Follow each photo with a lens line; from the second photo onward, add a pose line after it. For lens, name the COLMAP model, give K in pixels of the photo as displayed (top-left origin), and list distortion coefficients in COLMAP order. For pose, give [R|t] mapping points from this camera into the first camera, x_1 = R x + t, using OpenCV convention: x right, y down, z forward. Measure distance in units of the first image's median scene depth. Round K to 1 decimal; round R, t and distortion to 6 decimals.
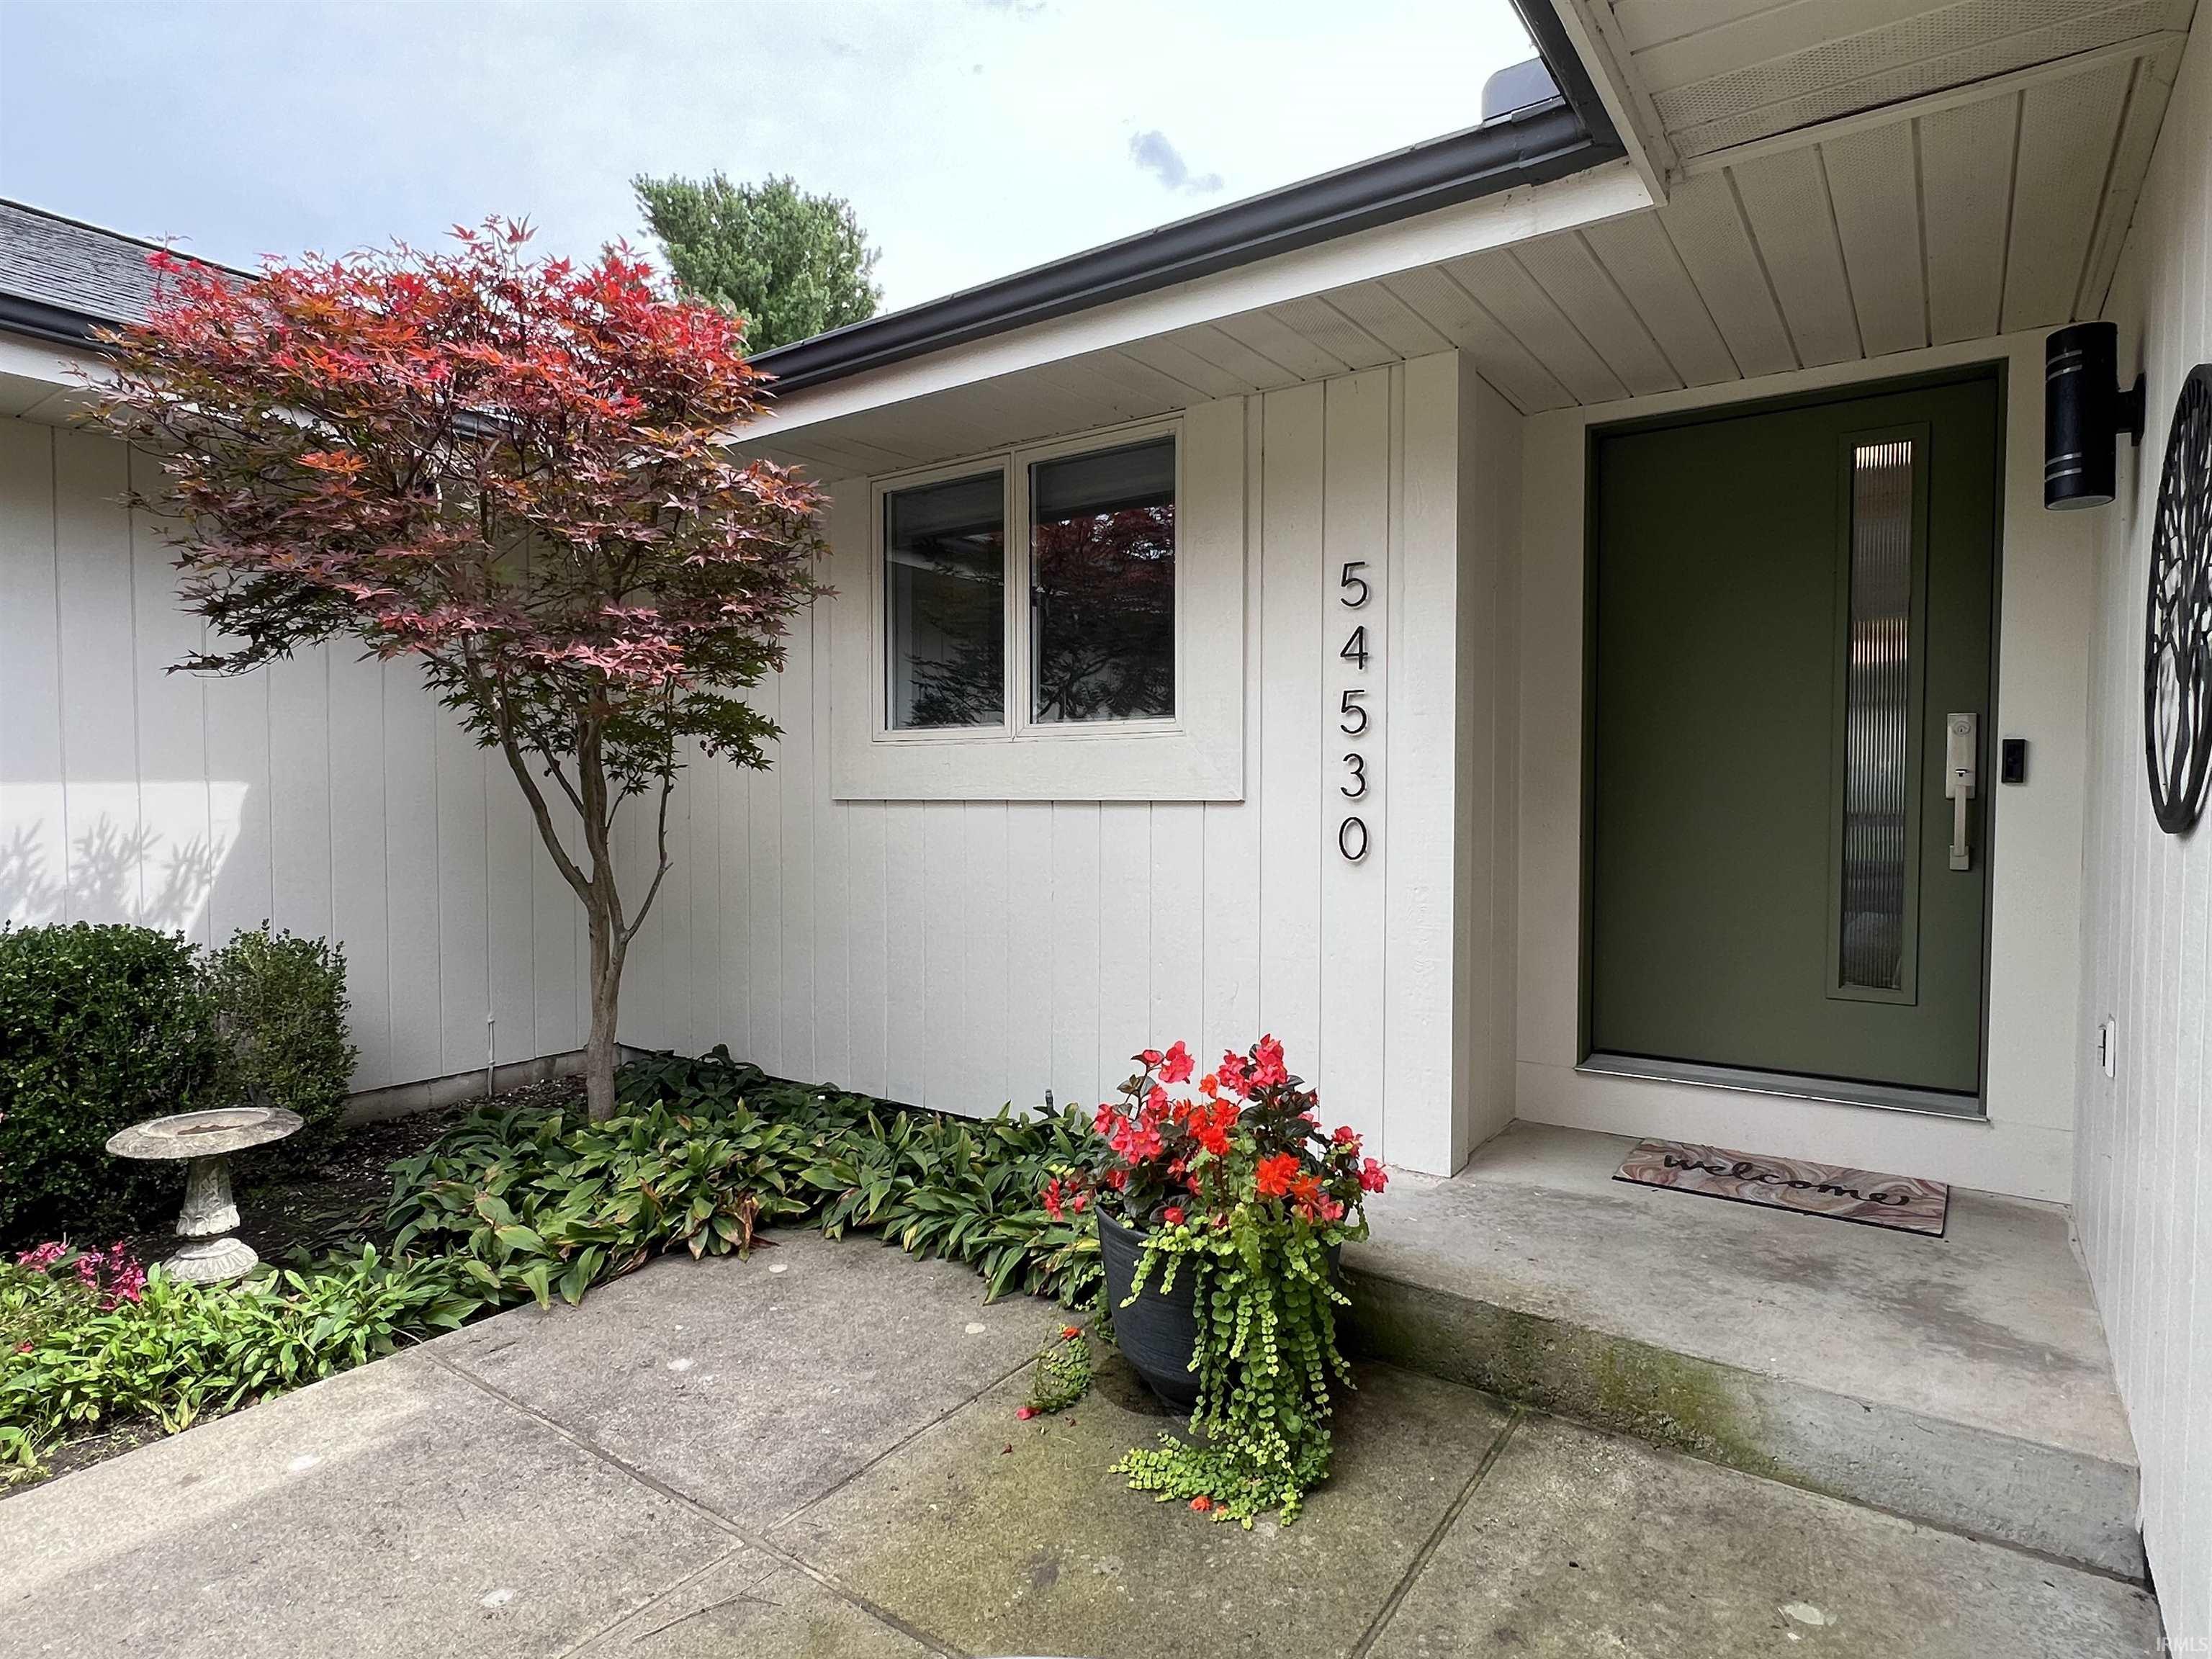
lens RADIAL K [[1182.3, 0, 1106.7], [0, 1182.3, 835.7], [0, 0, 1]] dist [0.001410, 0.000638]
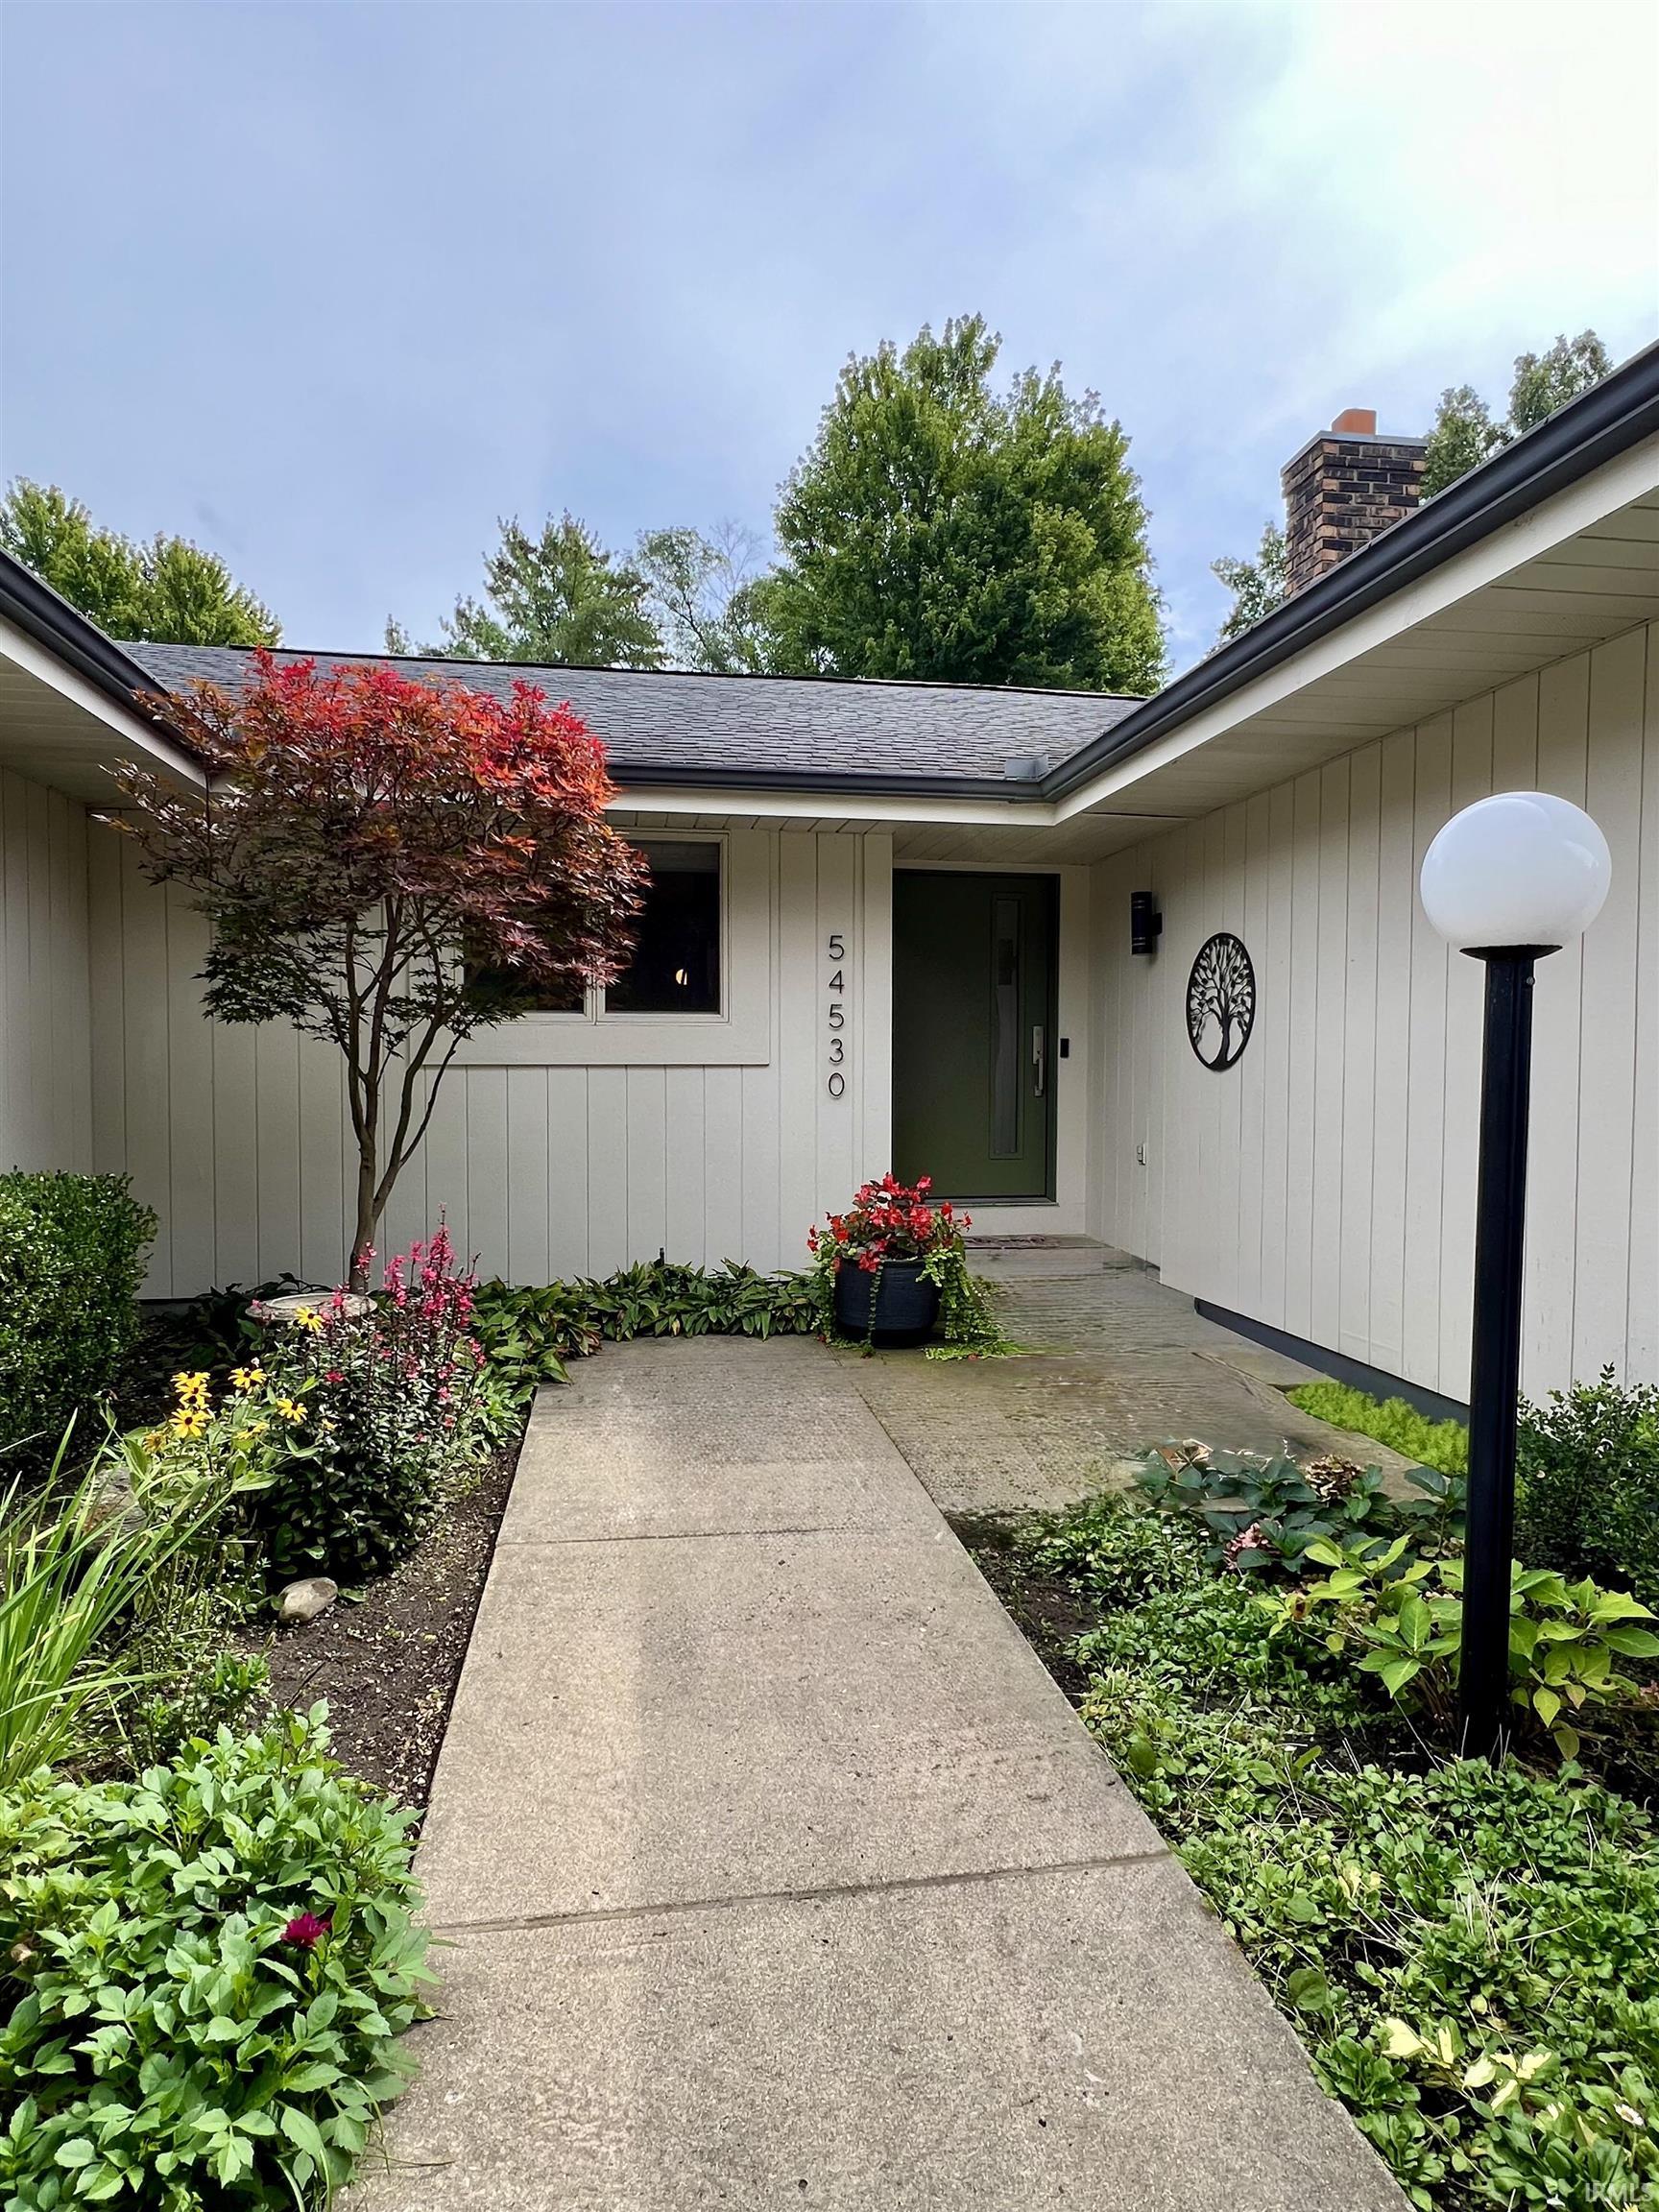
lens RADIAL K [[1182.3, 0, 825.2], [0, 1182.3, 1102.1], [0, 0, 1]] dist [0.001410, 0.000638]
pose [[0.701781, -0.021951, 0.712055, -1.114019], [0.025515, 0.999658, 0.005670, 0.017804], [-0.711936, 0.014189, 0.702101, -0.277482]]
